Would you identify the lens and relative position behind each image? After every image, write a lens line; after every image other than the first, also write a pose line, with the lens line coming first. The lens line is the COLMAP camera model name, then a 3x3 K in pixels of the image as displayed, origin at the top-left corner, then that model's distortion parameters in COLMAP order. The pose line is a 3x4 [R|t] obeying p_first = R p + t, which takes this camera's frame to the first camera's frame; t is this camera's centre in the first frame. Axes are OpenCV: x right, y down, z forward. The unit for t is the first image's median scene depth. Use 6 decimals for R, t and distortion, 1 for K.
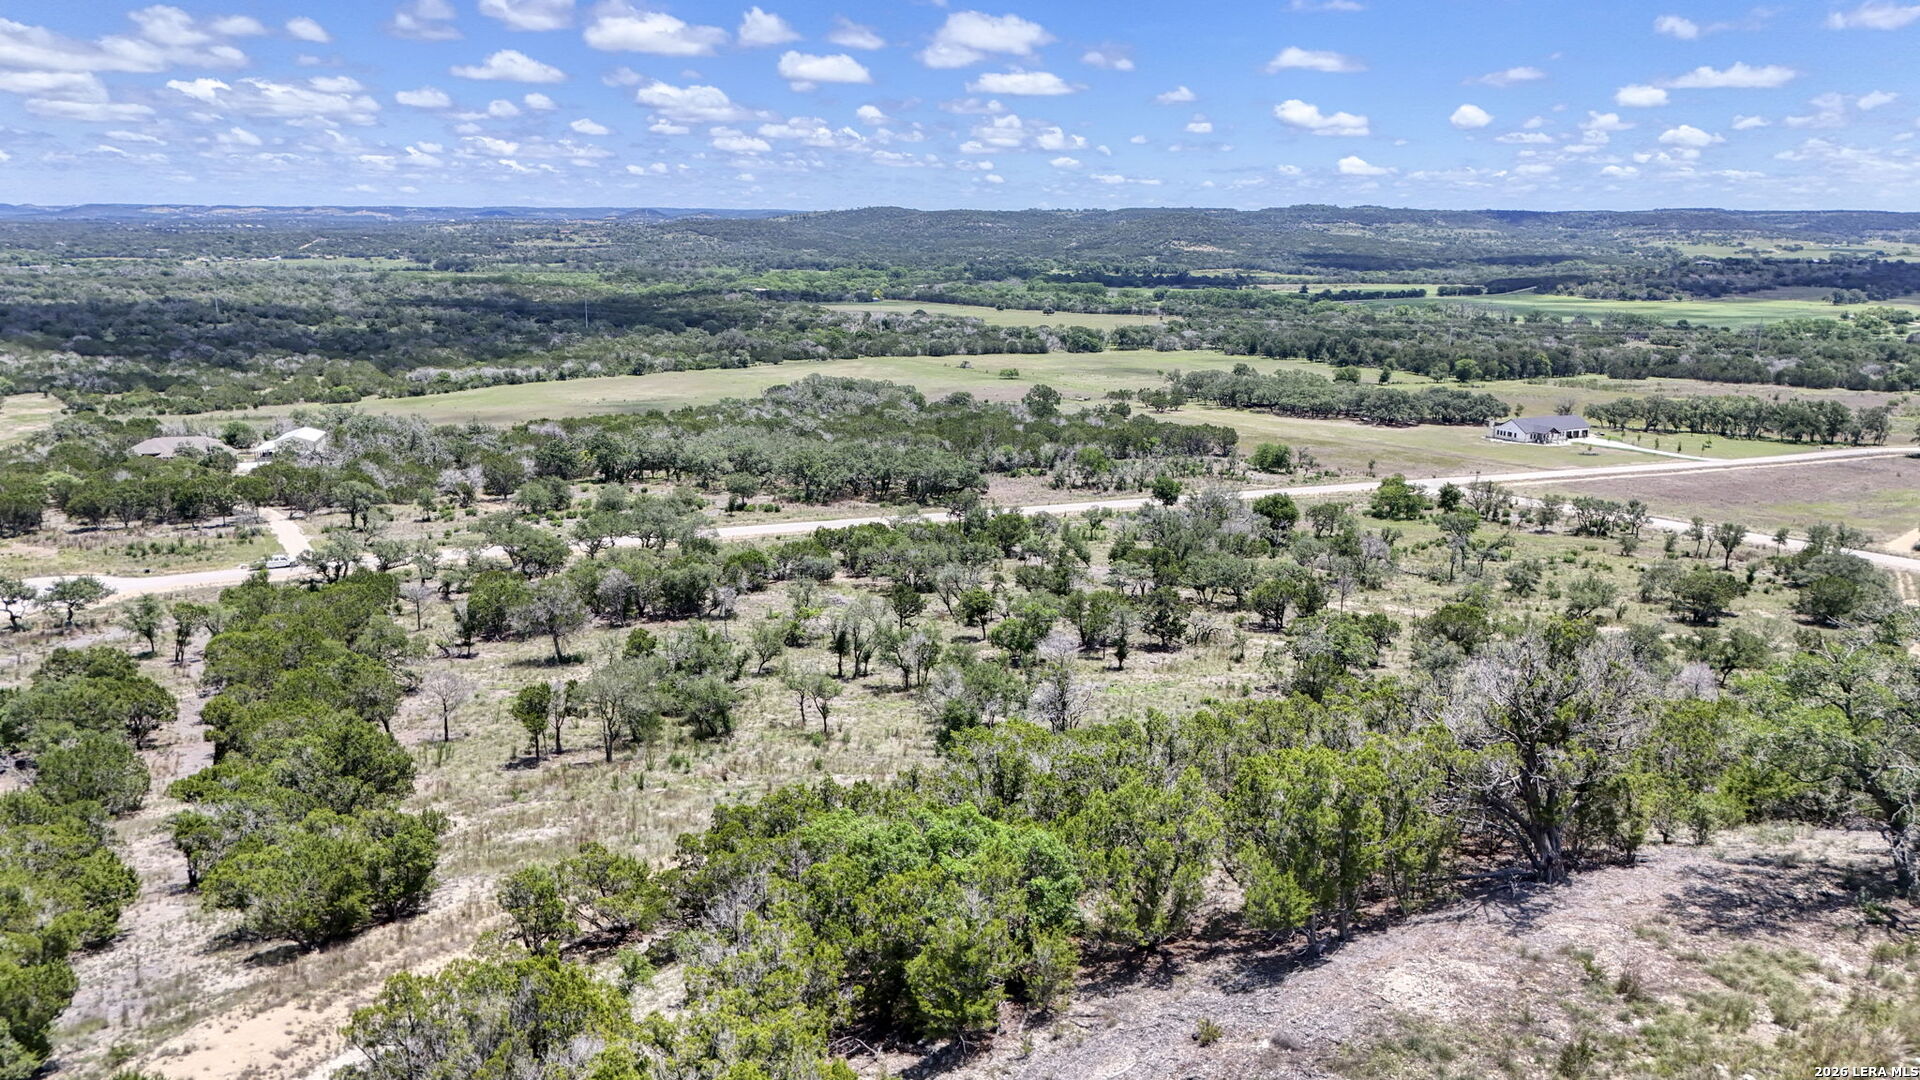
lens RADIAL K [[1405.3, 0, 958.9], [0, 1405.3, 542.7], [0, 0, 1]] dist [0.075461, -0.072838]
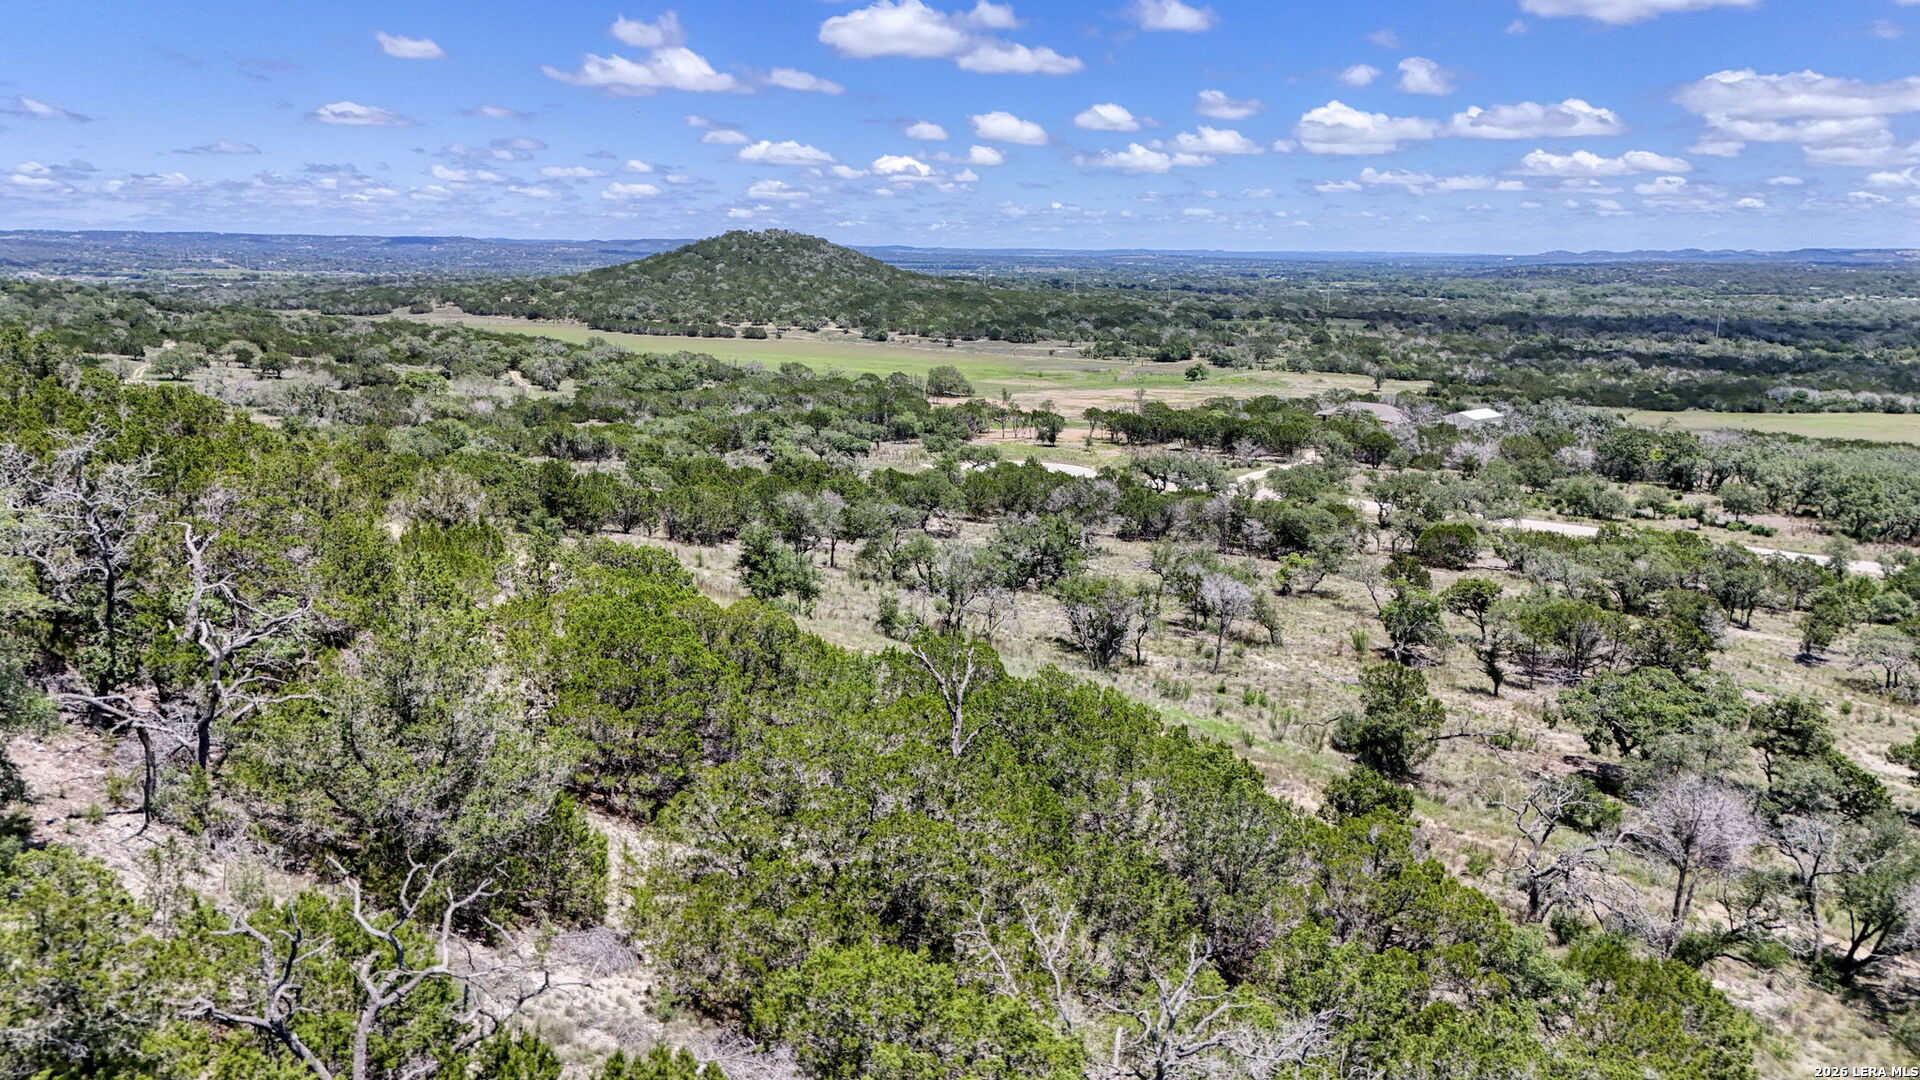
lens RADIAL K [[1401.6, 0, 958.6], [0, 1401.6, 546.7], [0, 0, 1]] dist [0.079124, -0.076321]
pose [[0.481280, 0.175641, -0.858790, 0.194856], [-0.198744, 0.976070, 0.088248, 0.001653], [0.853739, 0.128207, 0.504671, 0.122437]]
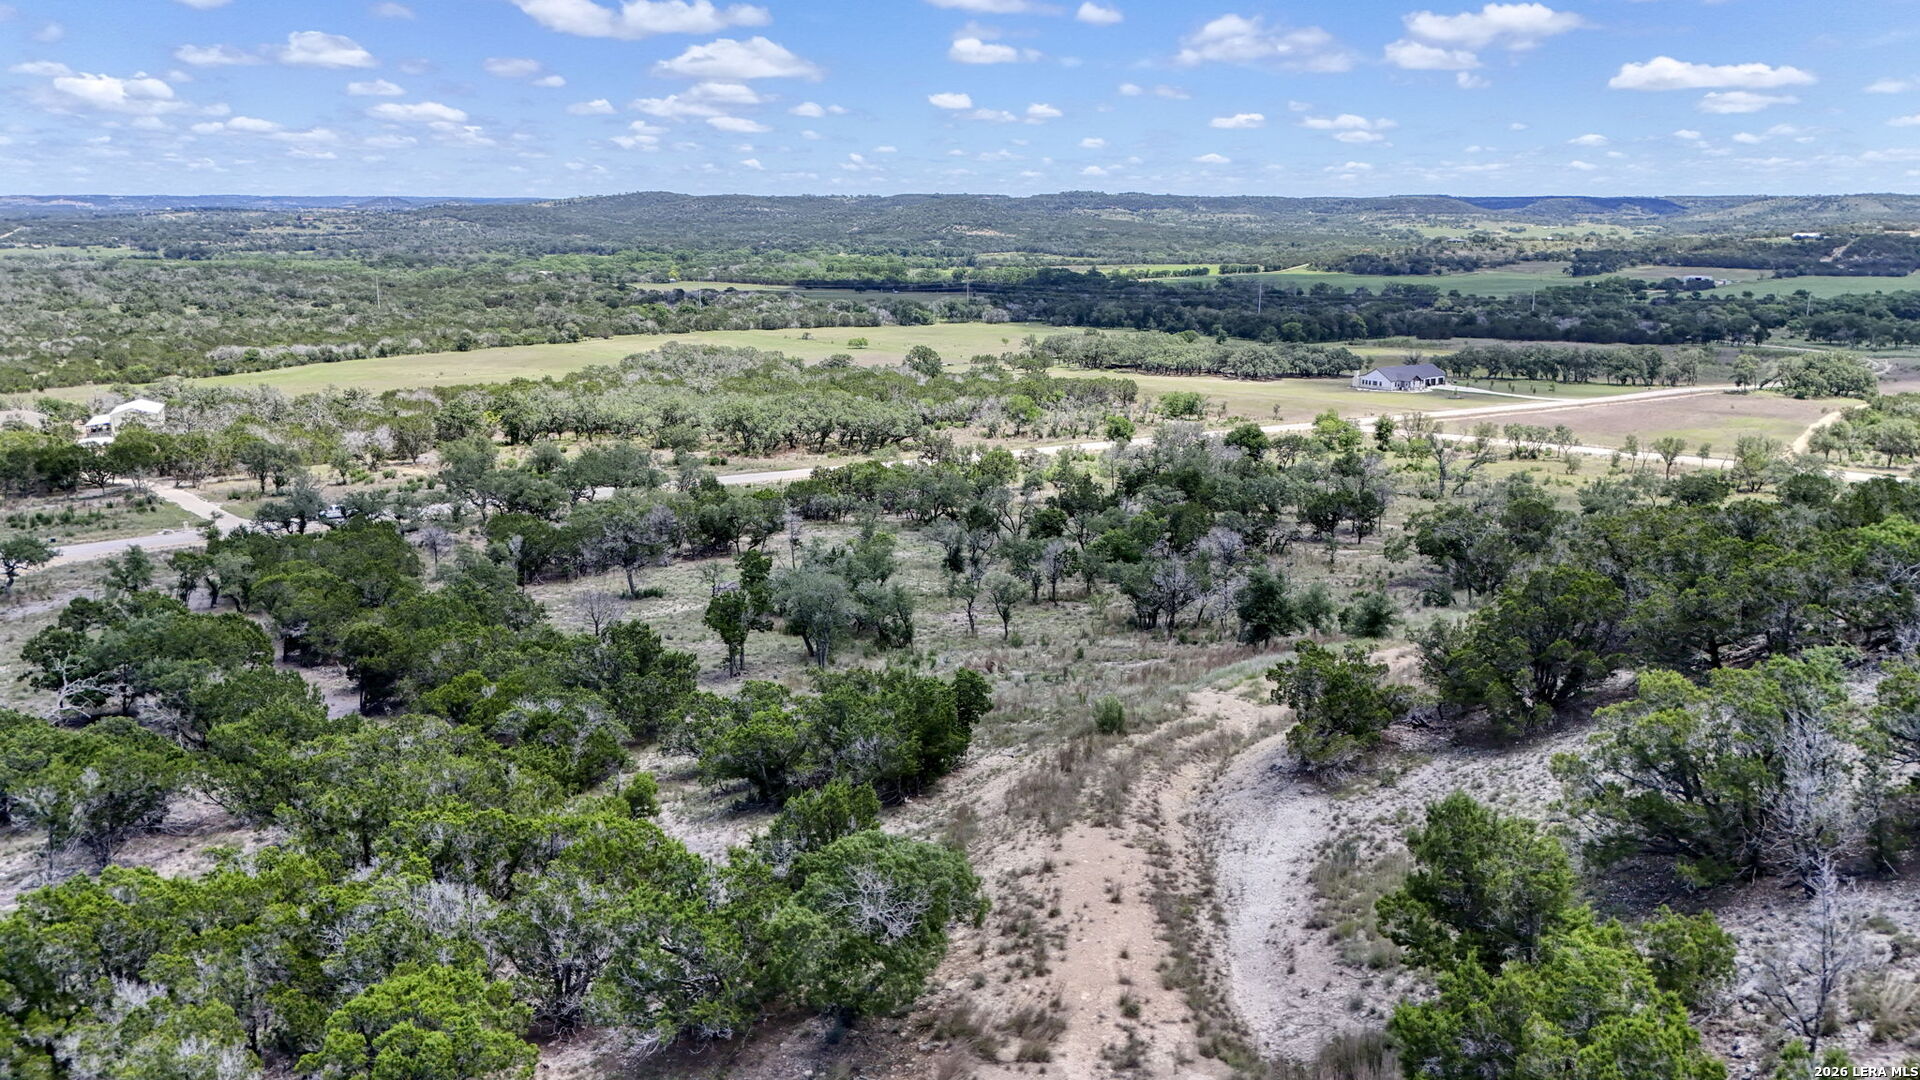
lens RADIAL K [[1405.3, 0, 960.1], [0, 1405.3, 543.1], [0, 0, 1]] dist [0.075461, -0.072838]
pose [[0.986638, -0.041447, 0.157569, -0.070999], [0.040315, 0.999133, 0.010376, 0.015700], [-0.157863, -0.003885, 0.987453, 0.020604]]
